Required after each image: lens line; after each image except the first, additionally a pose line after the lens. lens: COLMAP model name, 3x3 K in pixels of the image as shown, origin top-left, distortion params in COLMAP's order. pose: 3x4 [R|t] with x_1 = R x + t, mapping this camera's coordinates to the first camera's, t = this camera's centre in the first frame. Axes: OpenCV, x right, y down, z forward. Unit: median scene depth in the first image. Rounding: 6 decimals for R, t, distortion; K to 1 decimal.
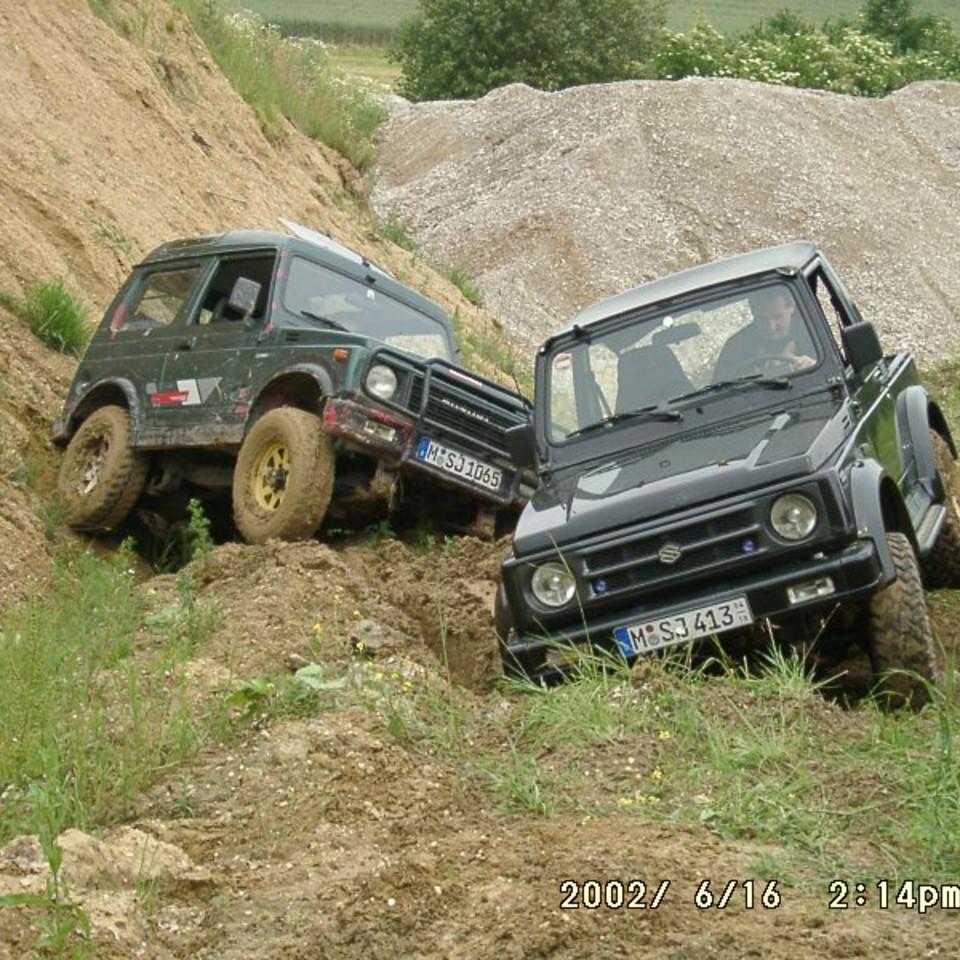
lens RADIAL K [[3140.3, 0, 500.9], [0, 3140.3, 480.0], [0, 0, 1]] dist [0.114998, 2.111565]
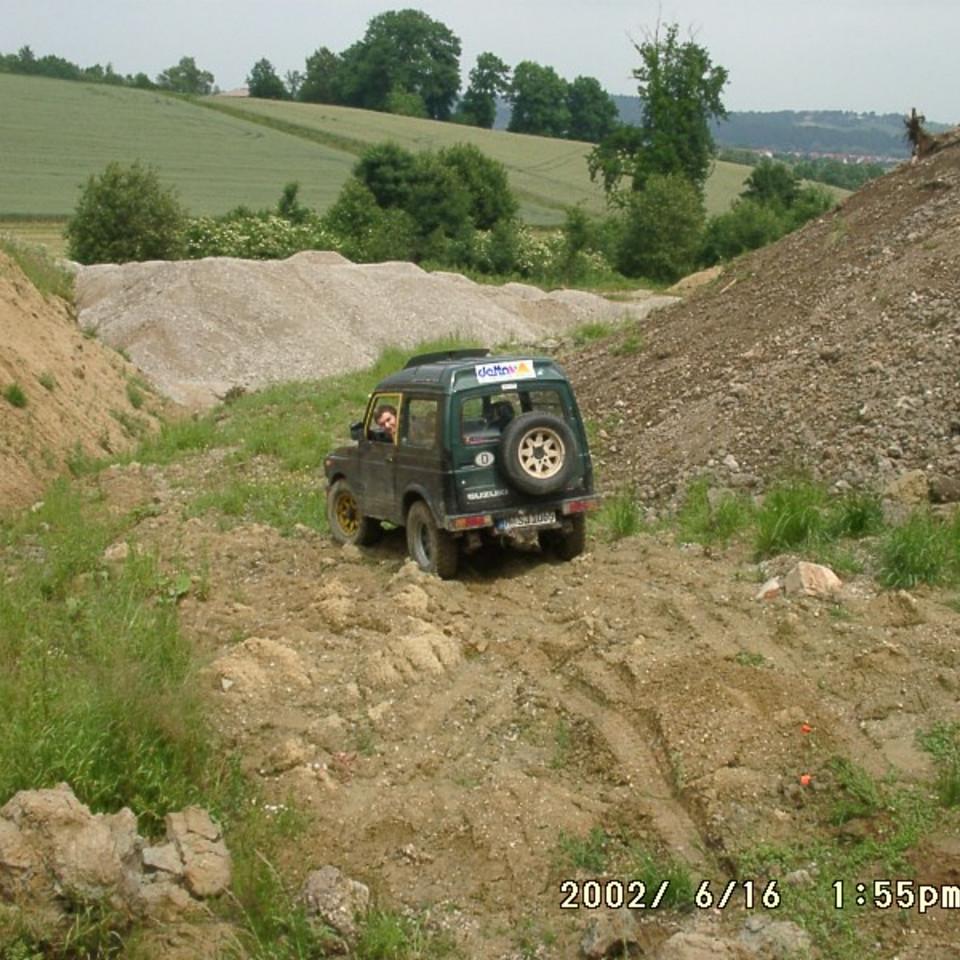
lens RADIAL K [[1567.0, 0, 497.3], [0, 1567.0, 480.0], [0, 0, 1]] dist [-0.150372, 0.144242]
pose [[0.967848, -0.066546, 0.242572, -0.073541], [0.055404, 0.997084, 0.052476, -0.028729], [-0.245357, -0.037350, 0.968713, -0.588436]]
